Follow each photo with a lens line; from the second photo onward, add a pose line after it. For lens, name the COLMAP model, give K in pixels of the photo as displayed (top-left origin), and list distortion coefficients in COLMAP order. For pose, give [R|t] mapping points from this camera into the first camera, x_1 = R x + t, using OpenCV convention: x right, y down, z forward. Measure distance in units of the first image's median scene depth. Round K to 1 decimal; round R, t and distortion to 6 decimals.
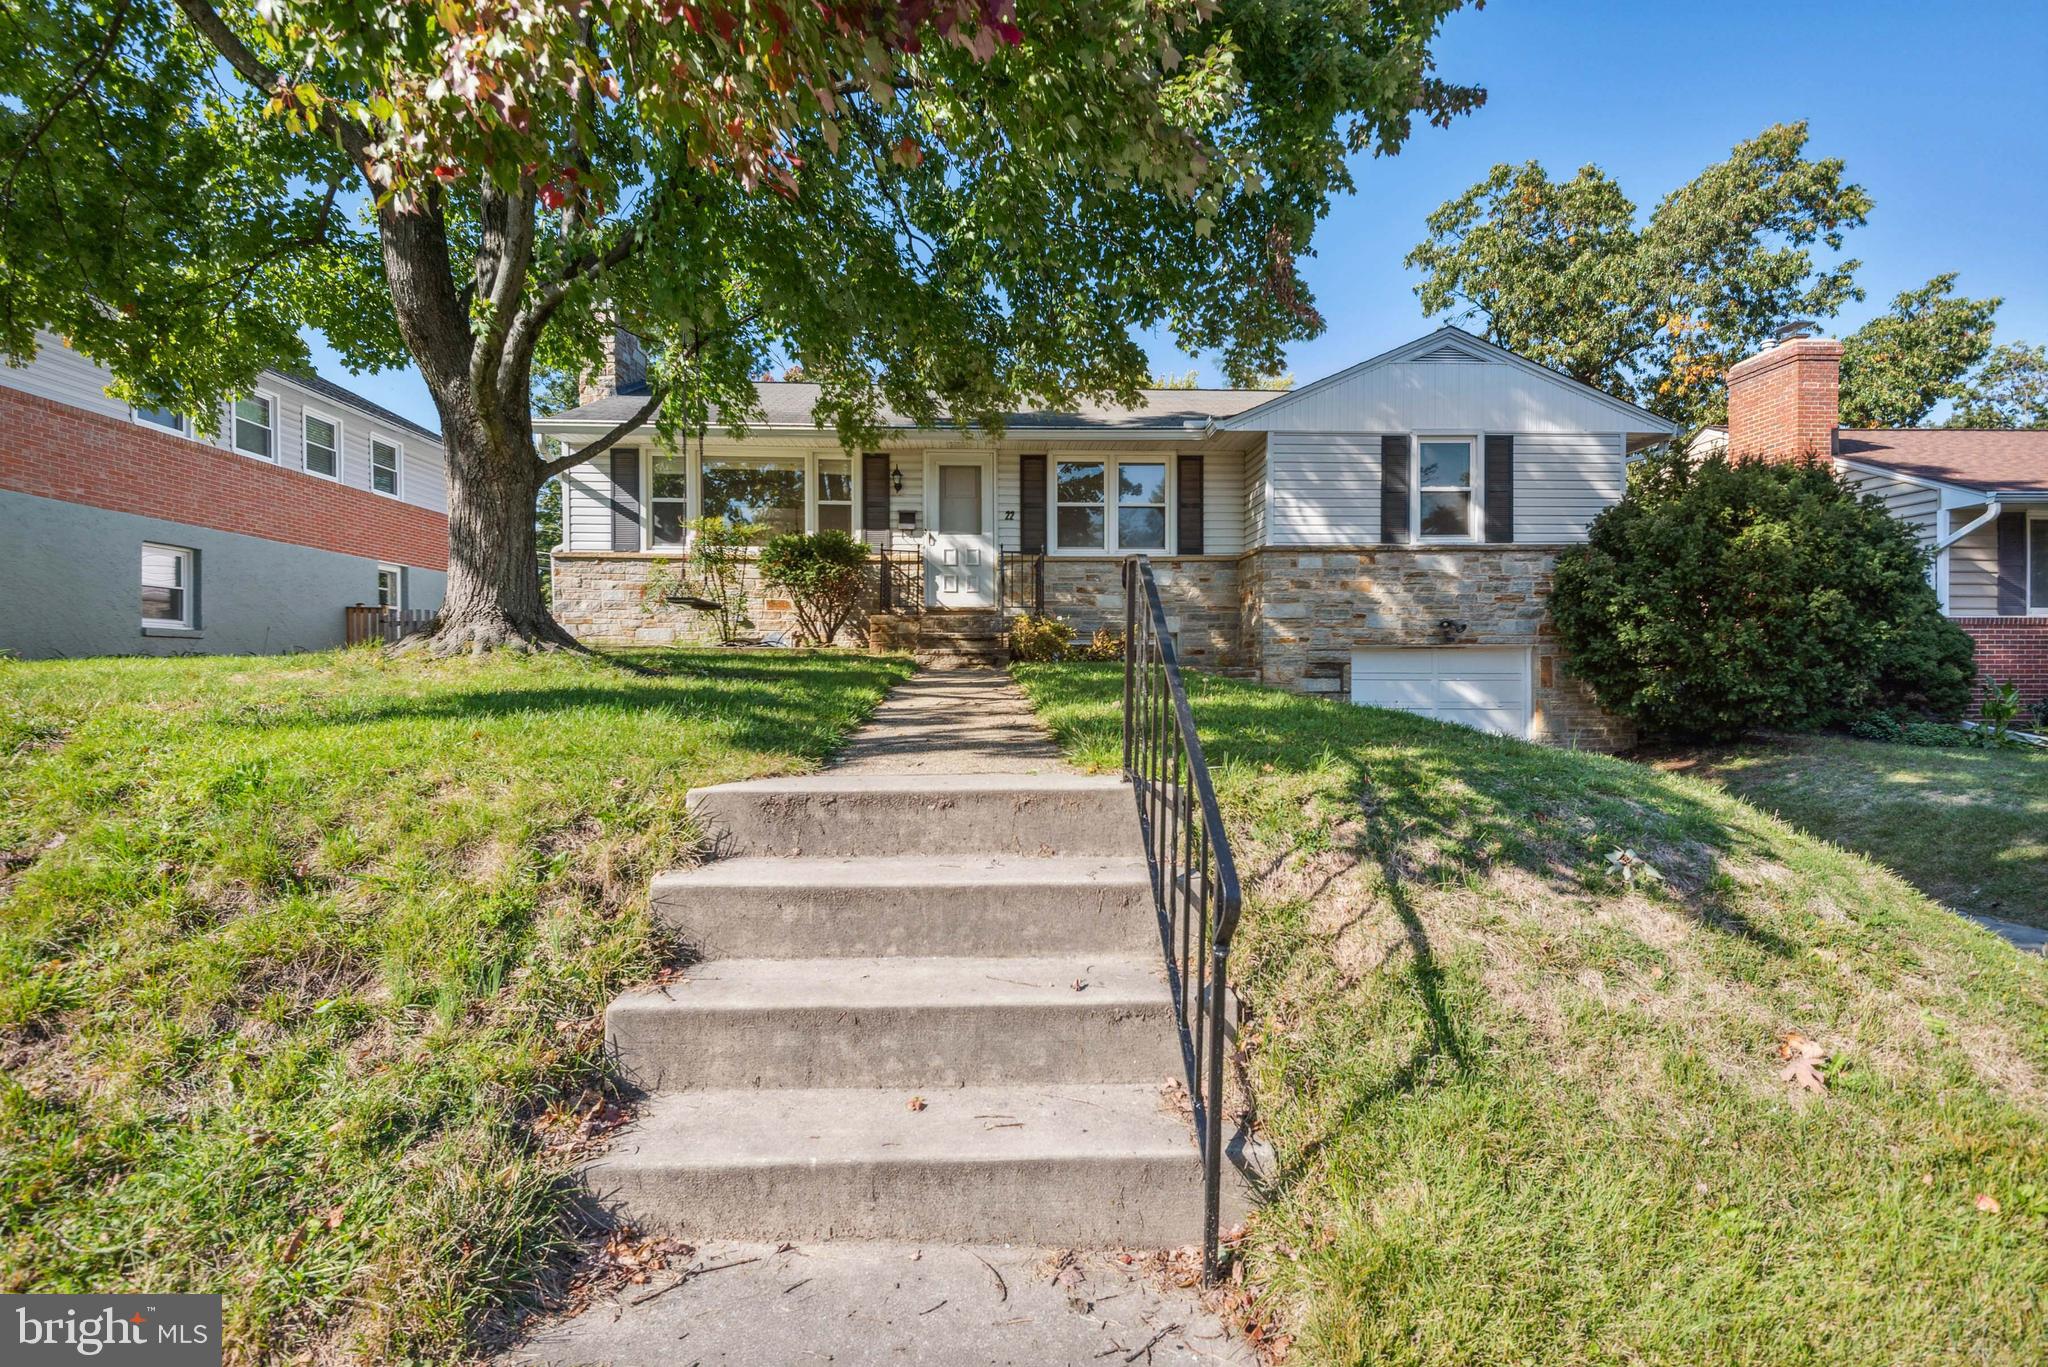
lens RADIAL K [[937.0, 0, 1019.4], [0, 937.0, 680.9], [0, 0, 1]] dist [0.038410, -0.018878]
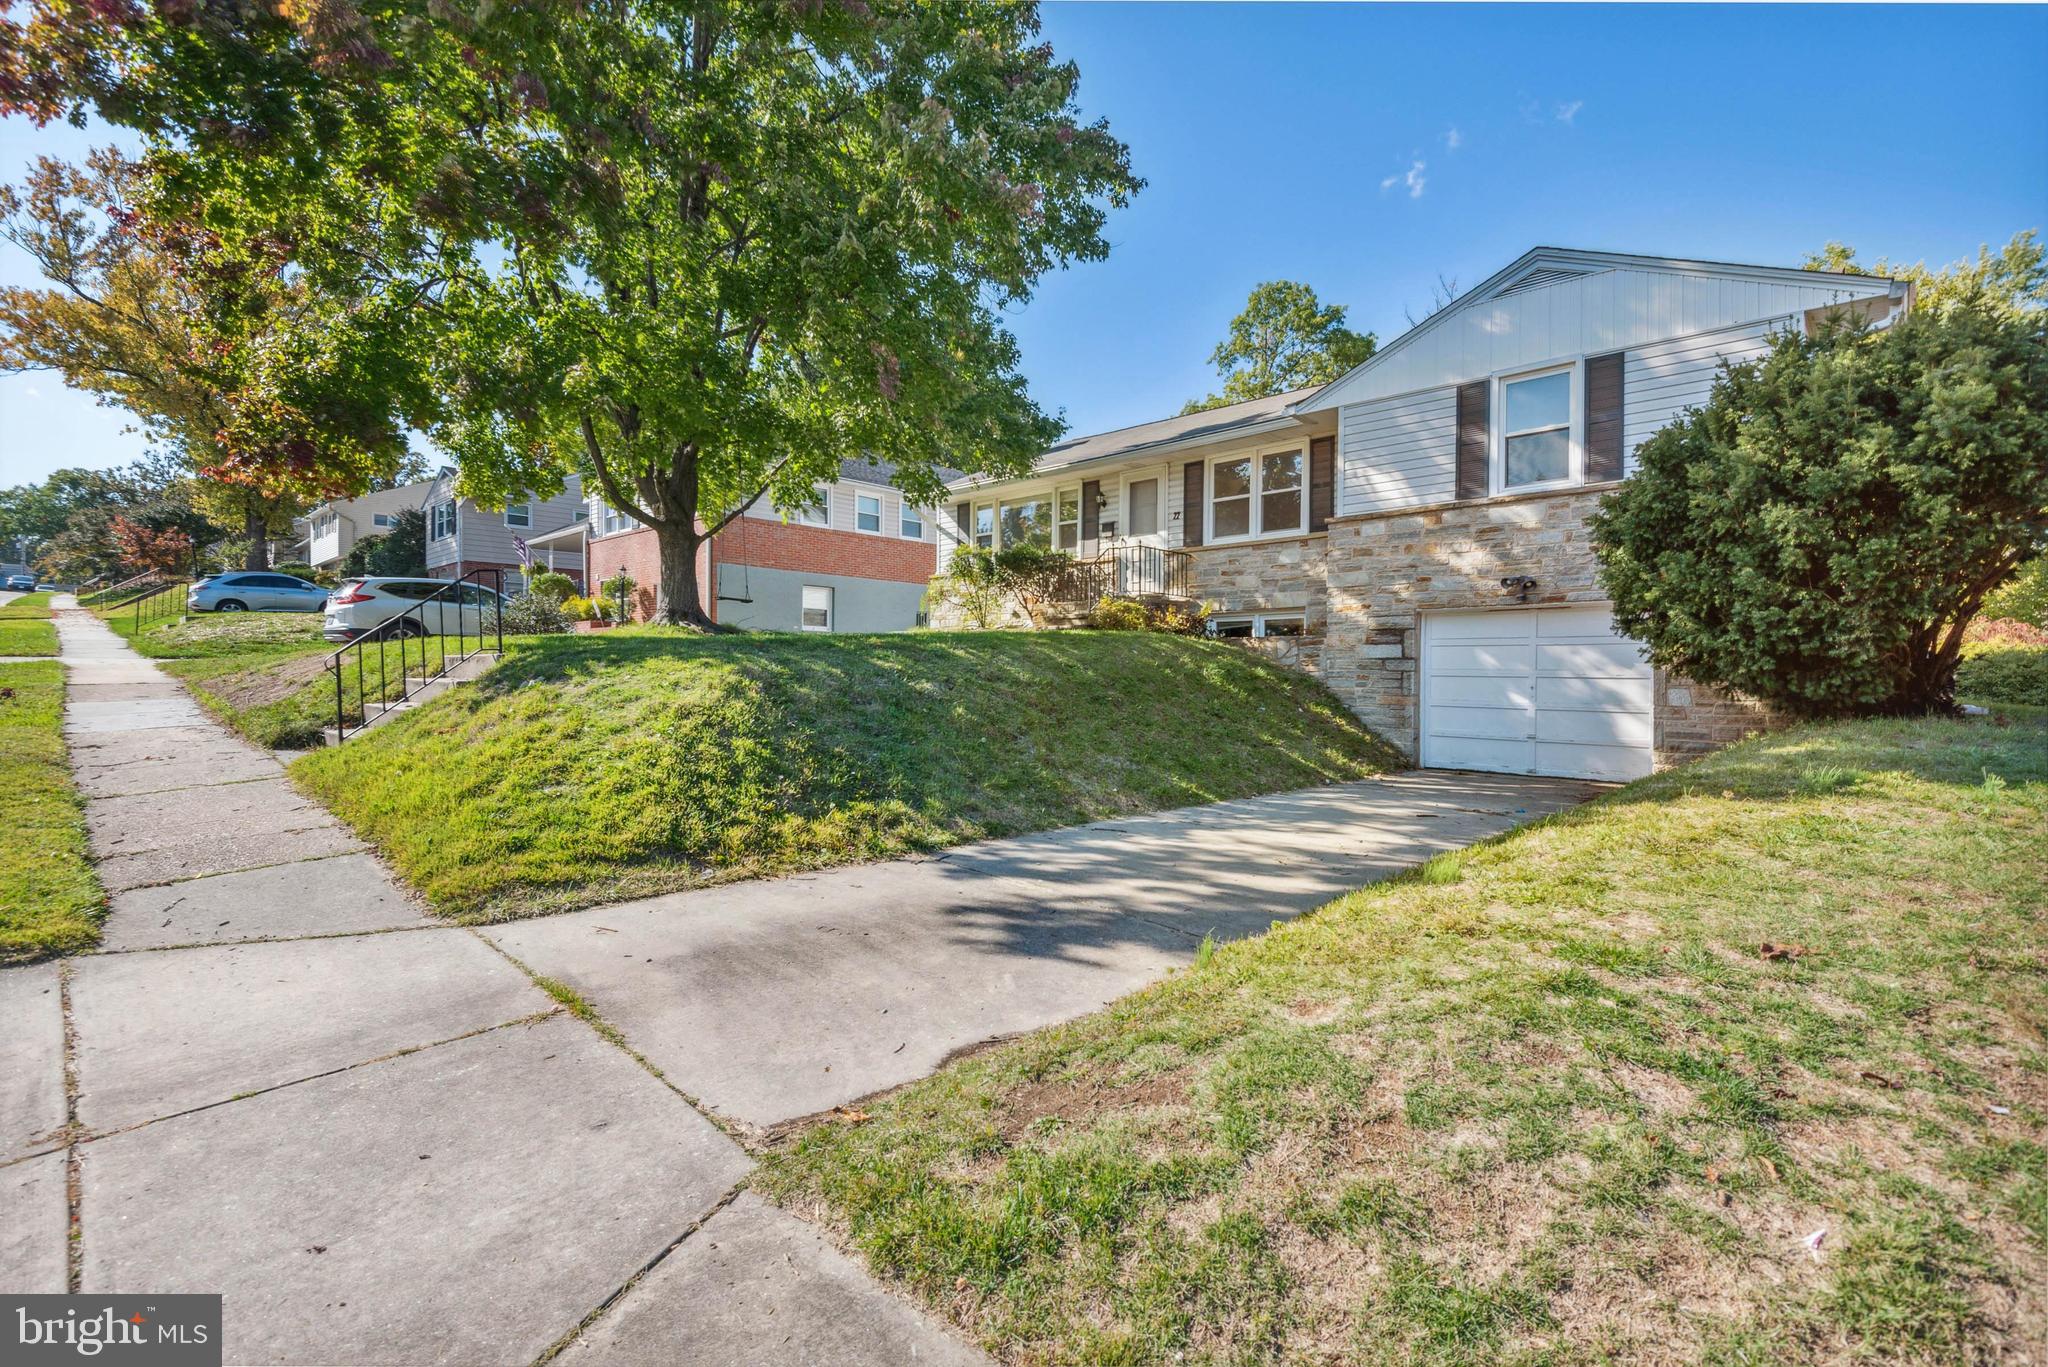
lens RADIAL K [[937.0, 0, 1019.4], [0, 937.0, 680.9], [0, 0, 1]] dist [0.038410, -0.018878]
pose [[0.679734, 0.009592, -0.733396, 0.743168], [-0.015529, 0.999879, -0.001316, 0.040258], [0.733295, 0.012284, 0.679800, 0.039057]]
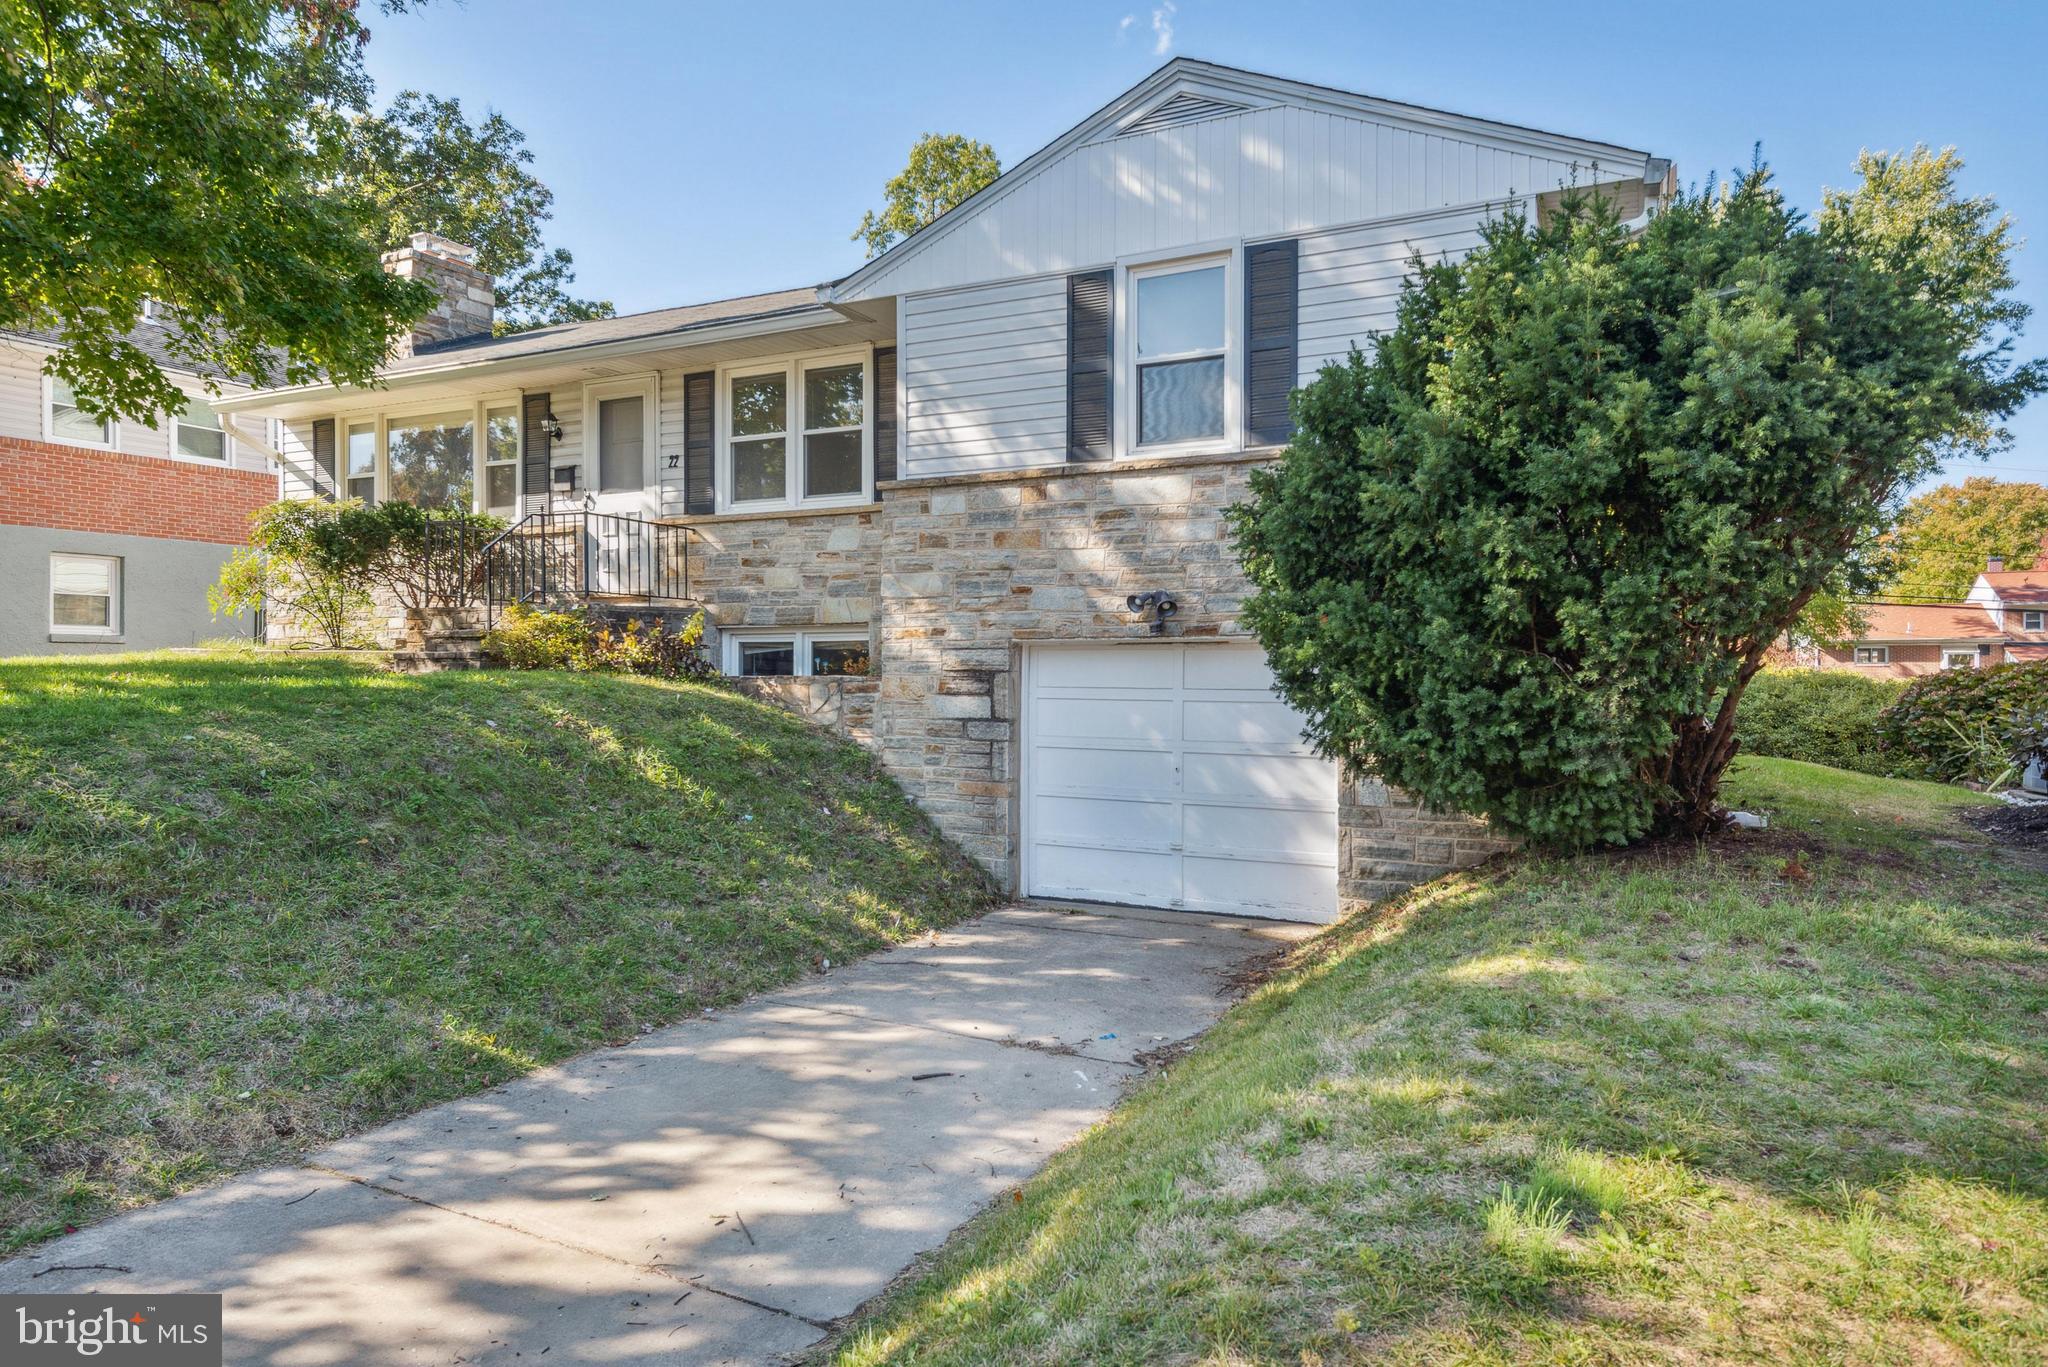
lens RADIAL K [[1270.5, 0, 1024.0], [0, 1270.5, 683.5], [0, 0, 1]] dist [0.066122, -0.060119]
pose [[0.864182, 0.007685, -0.503121, 0.717013], [-0.007818, 0.999968, 0.001845, -0.011650], [0.503119, 0.002339, 0.864214, 0.297645]]
